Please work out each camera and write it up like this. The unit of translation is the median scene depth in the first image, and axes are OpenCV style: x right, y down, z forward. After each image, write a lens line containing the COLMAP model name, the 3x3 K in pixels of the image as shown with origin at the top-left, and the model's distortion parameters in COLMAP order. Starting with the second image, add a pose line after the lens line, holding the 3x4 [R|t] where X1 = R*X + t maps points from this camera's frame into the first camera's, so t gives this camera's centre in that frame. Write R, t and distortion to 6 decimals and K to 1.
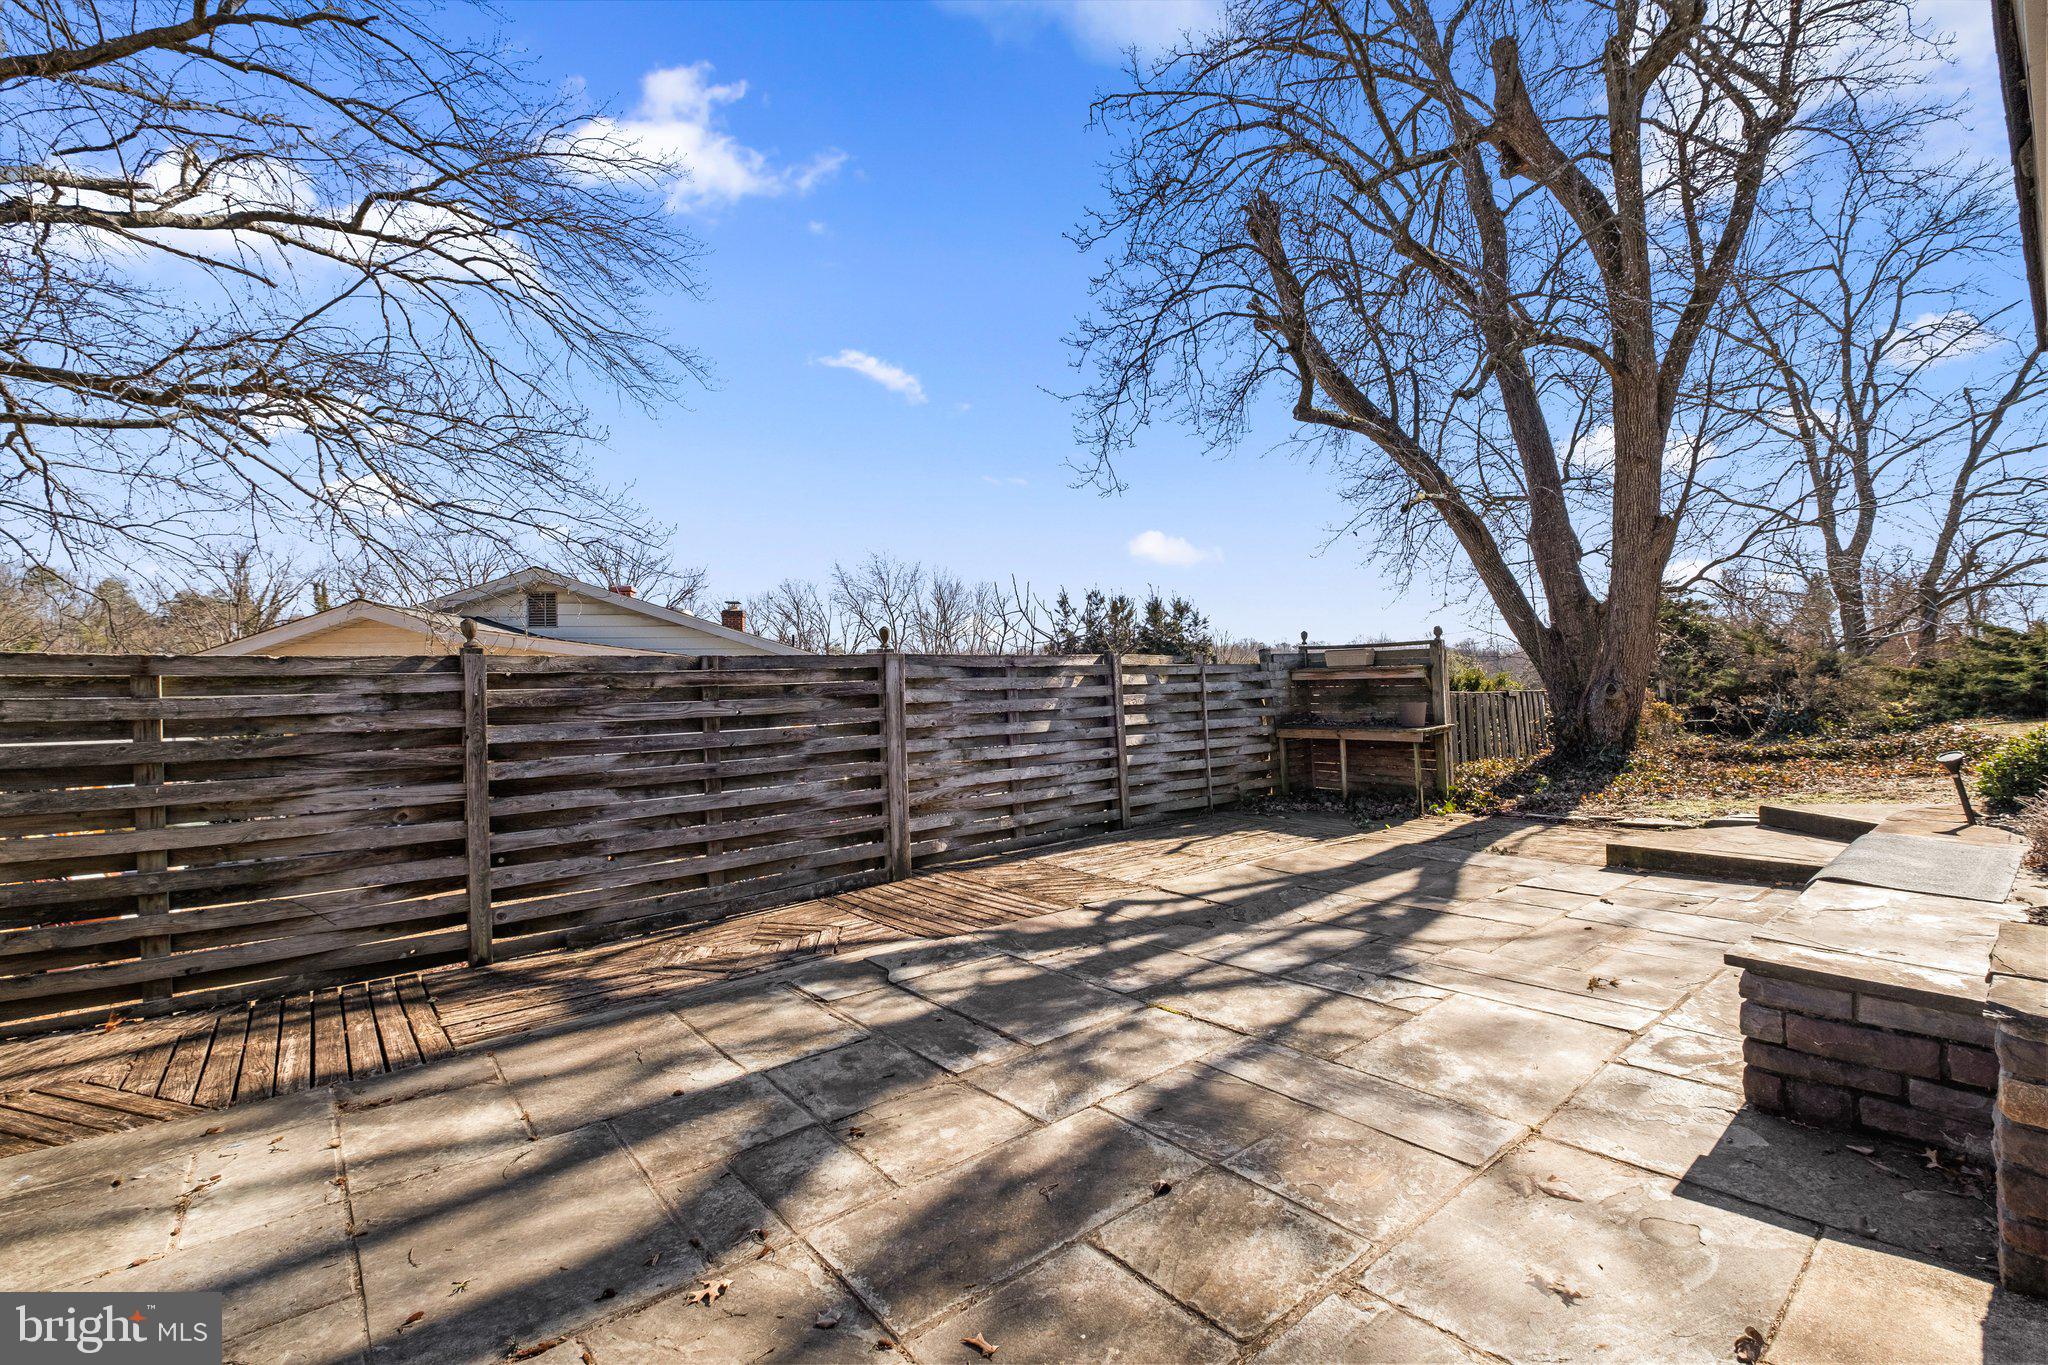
lens RADIAL K [[888.4, 0, 1044.1], [0, 888.4, 684.2], [0, 0, 1]] dist [-0.001120, -0.000522]
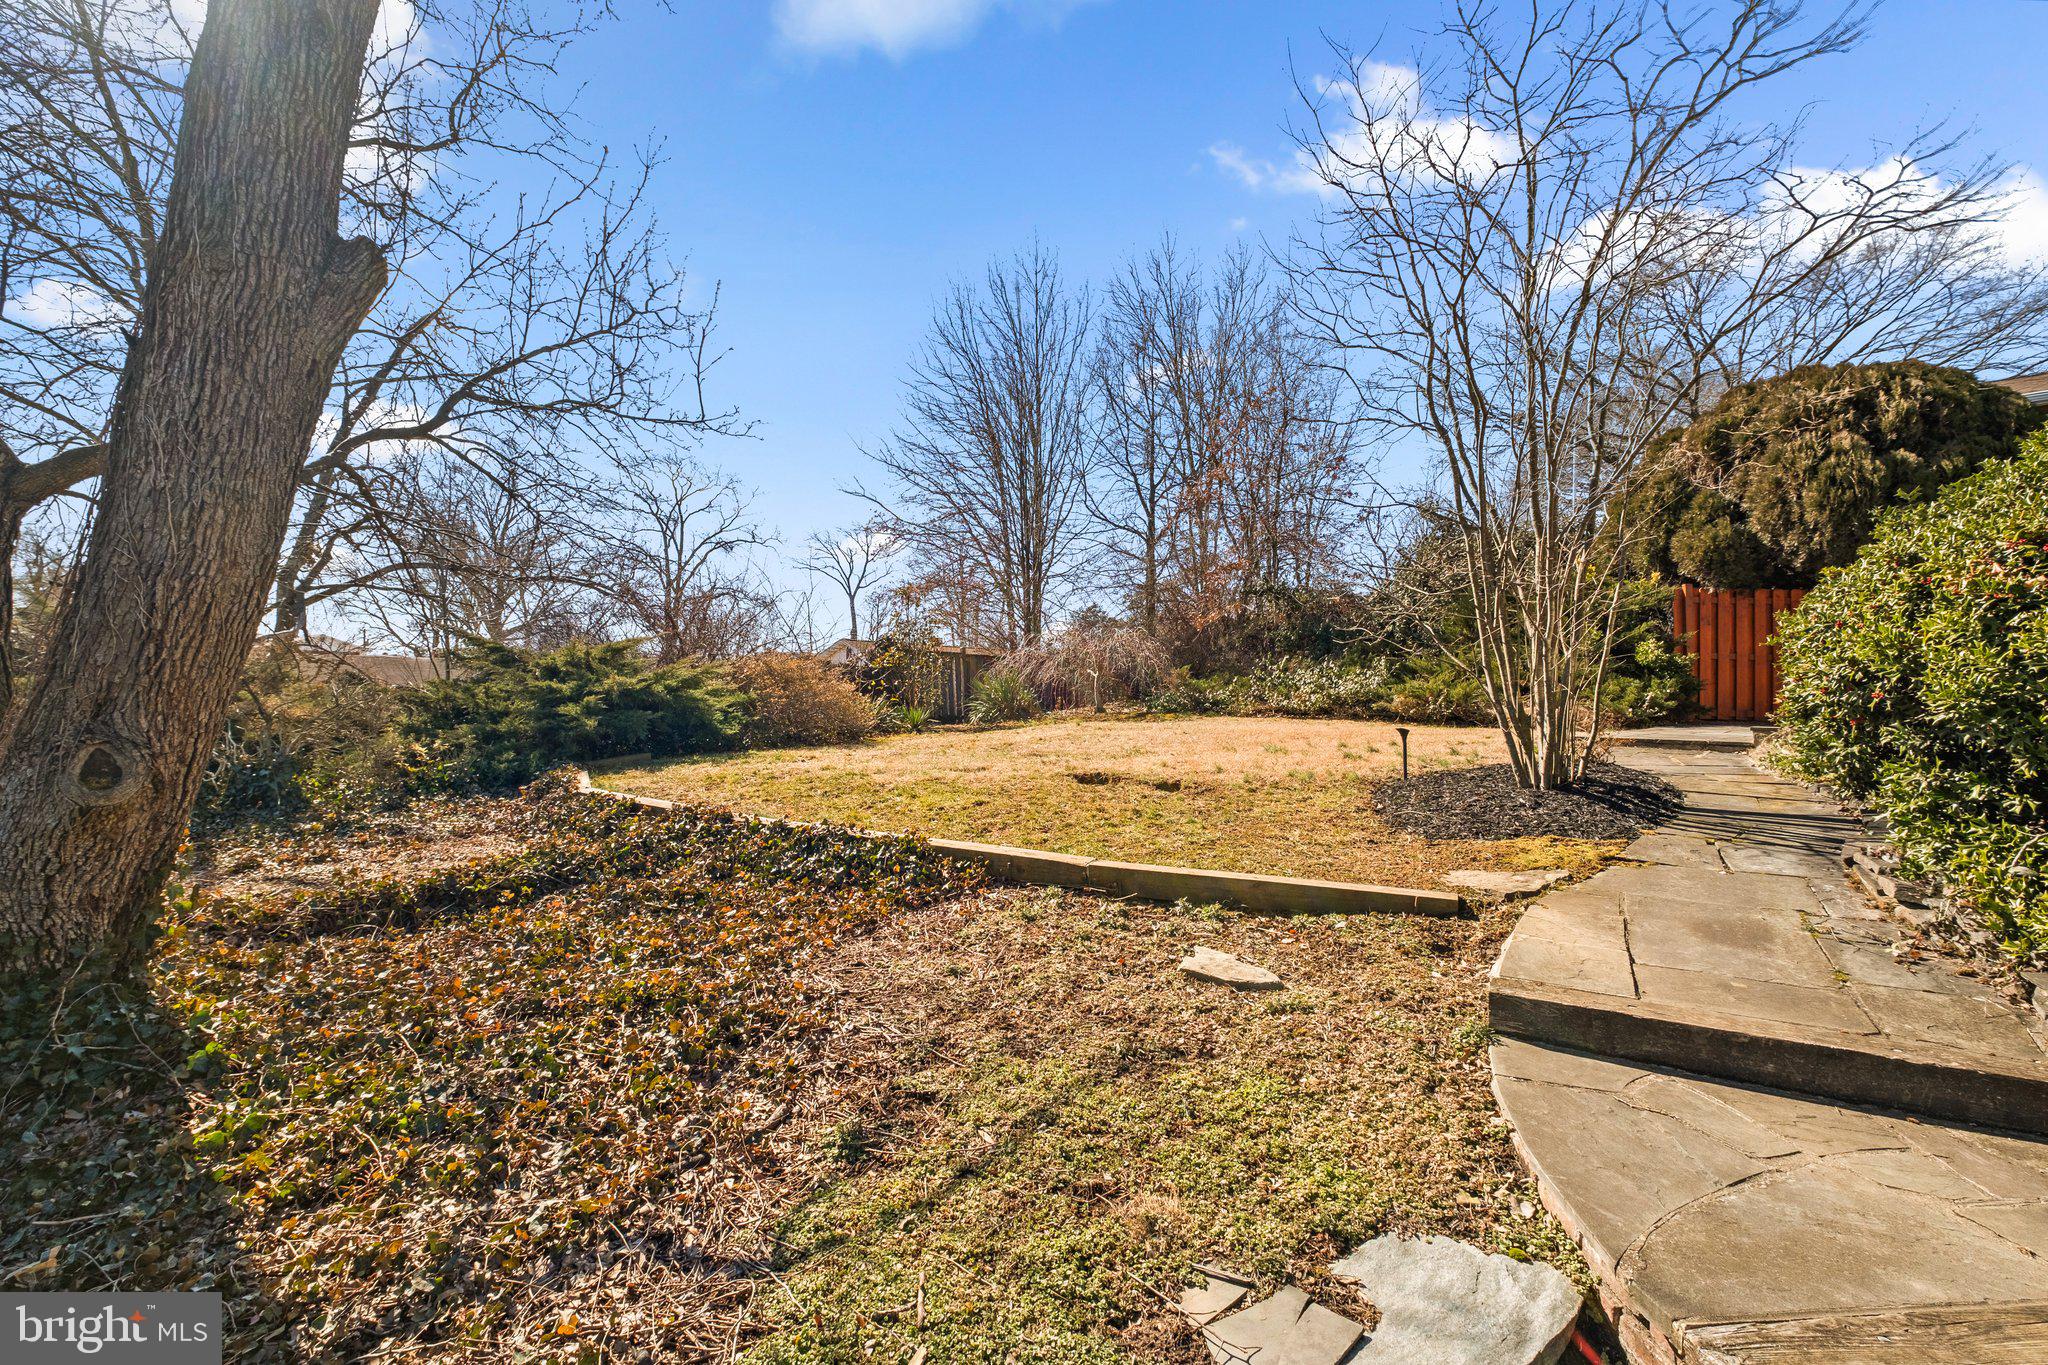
lens RADIAL K [[888.4, 0, 1044.1], [0, 888.4, 684.2], [0, 0, 1]] dist [-0.001120, -0.000522]
pose [[-0.066476, 0.027844, 0.997399, 0.996688], [-0.026469, 0.999210, -0.029659, -0.061254], [-0.997437, -0.028372, -0.065687, 2.127673]]
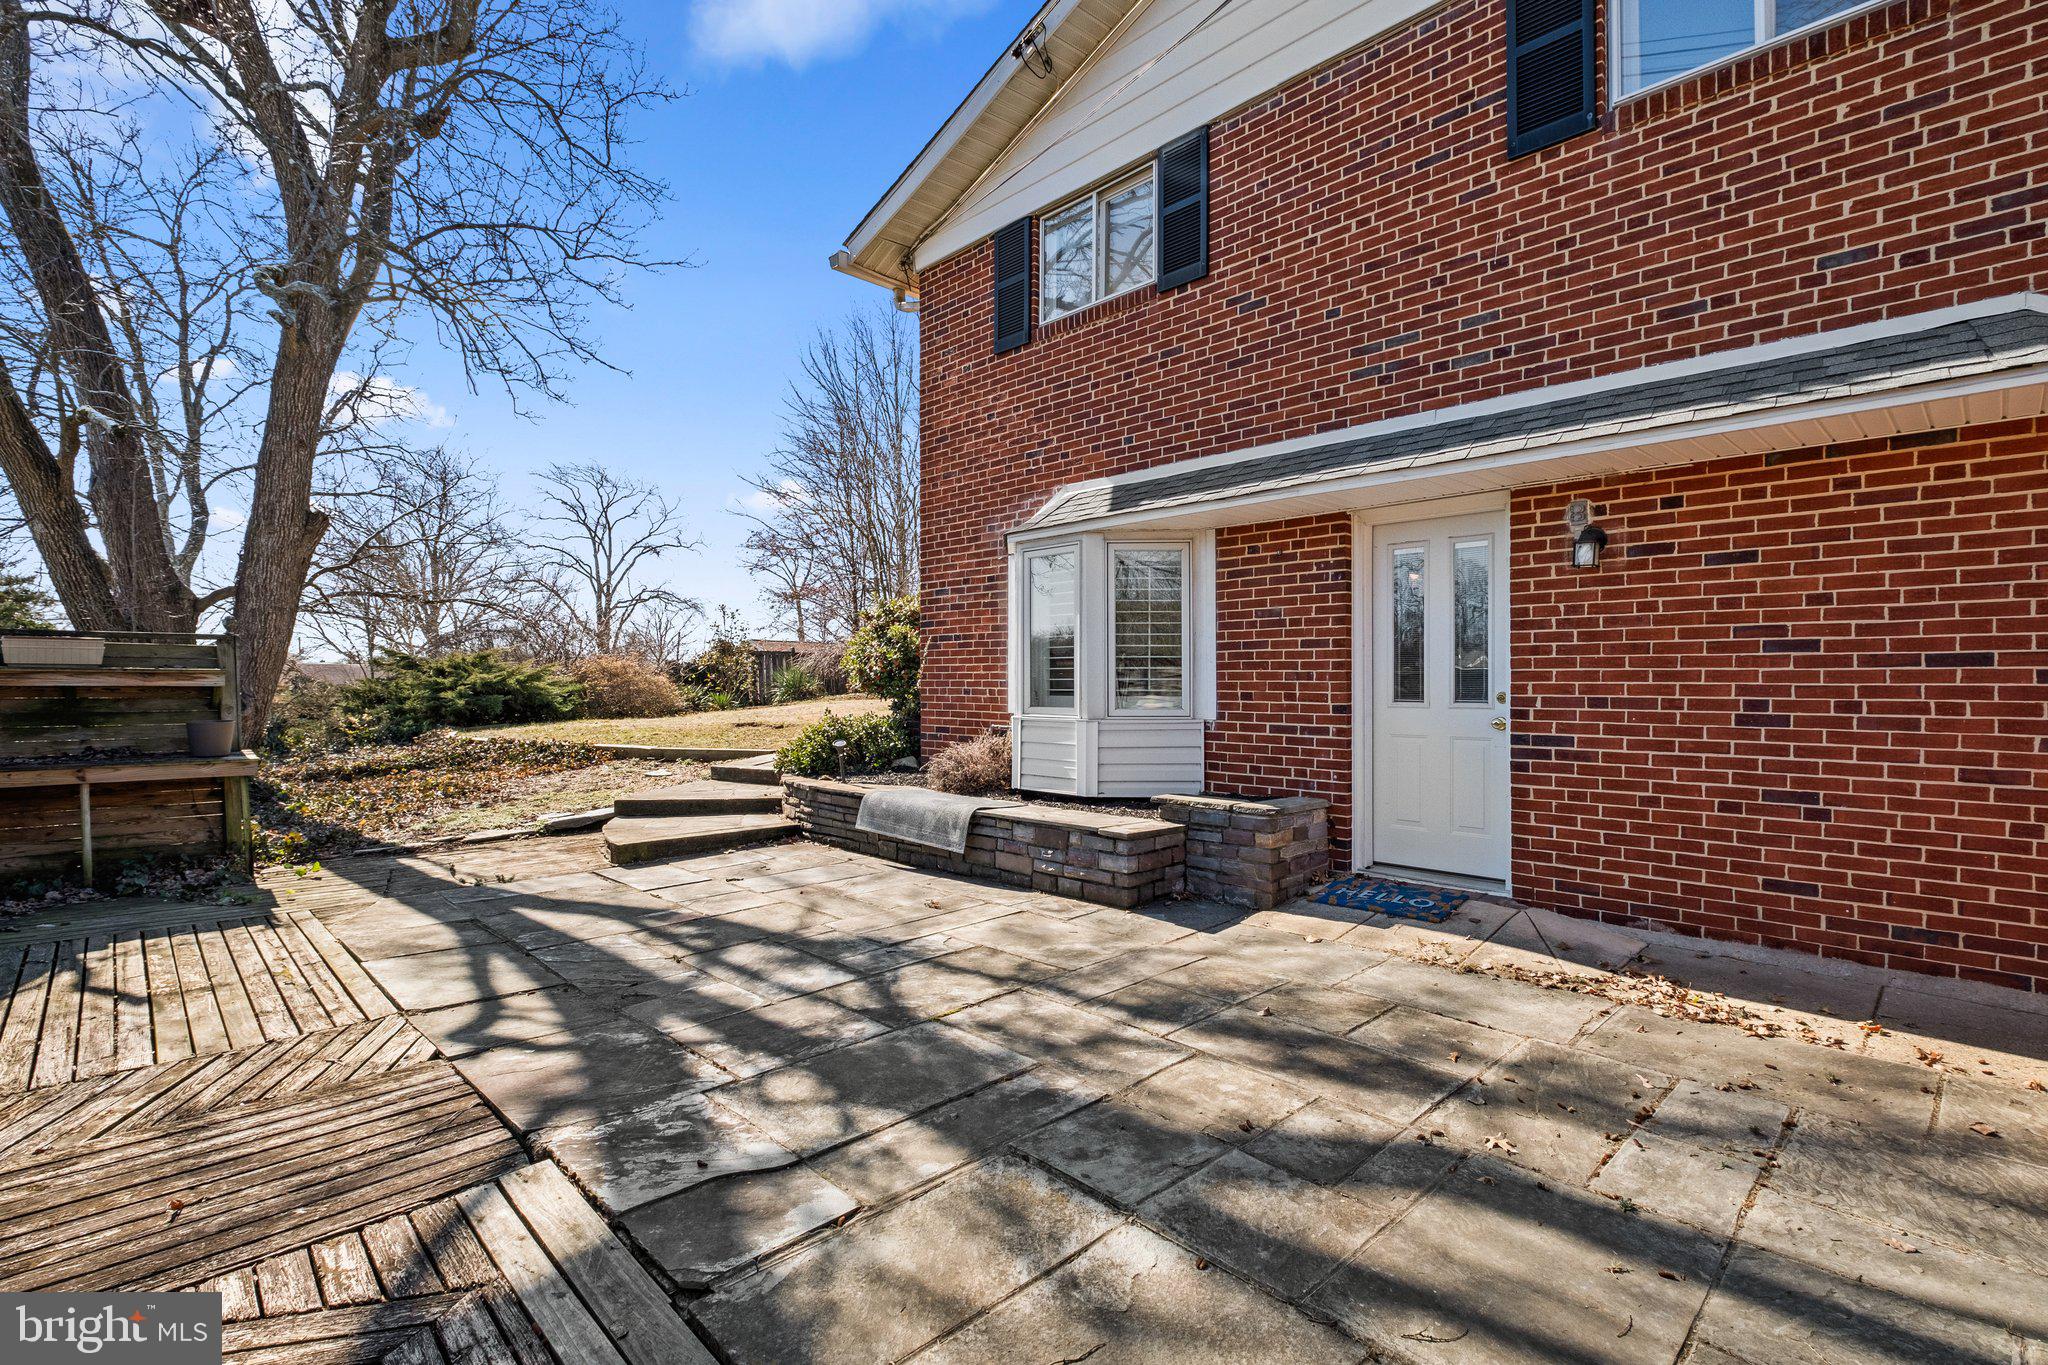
lens RADIAL K [[939.7, 0, 1055.8], [0, 939.7, 700.3], [0, 0, 1]] dist [0.000923, 0.000135]
pose [[-0.090846, 0.006955, 0.995841, -0.909779], [-0.004587, 0.999962, -0.007402, 0.015193], [-0.995854, -0.005240, -0.090810, 0.941342]]
